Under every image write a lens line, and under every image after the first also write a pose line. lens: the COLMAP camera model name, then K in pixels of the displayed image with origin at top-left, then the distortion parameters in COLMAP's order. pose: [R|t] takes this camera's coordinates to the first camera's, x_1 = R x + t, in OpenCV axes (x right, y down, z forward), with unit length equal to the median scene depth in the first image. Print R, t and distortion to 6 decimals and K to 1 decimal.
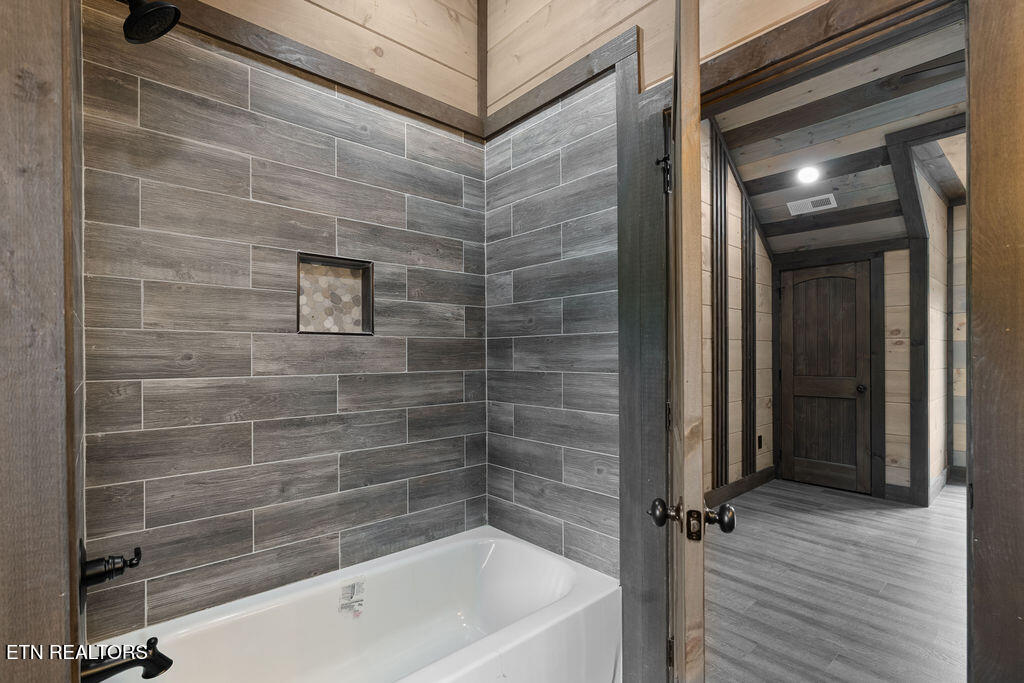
lens RADIAL K [[465.3, 0, 510.8], [0, 465.3, 352.1], [0, 0, 1]] dist [-0.003371, -0.000101]
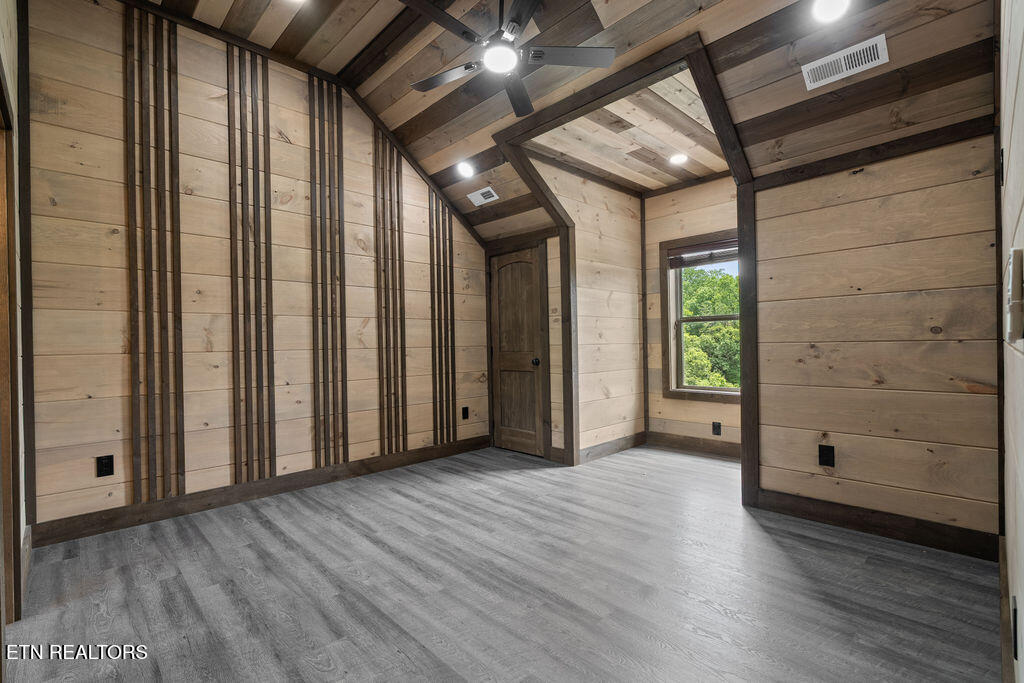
lens RADIAL K [[465.3, 0, 513.2], [0, 465.3, 336.9], [0, 0, 1]] dist [-0.003371, -0.000101]
pose [[0.998173, -0.011276, 0.059360, 0.673292], [0.011642, 0.999915, -0.005832, 0.025574], [-0.059289, 0.006512, 0.998220, -0.112579]]
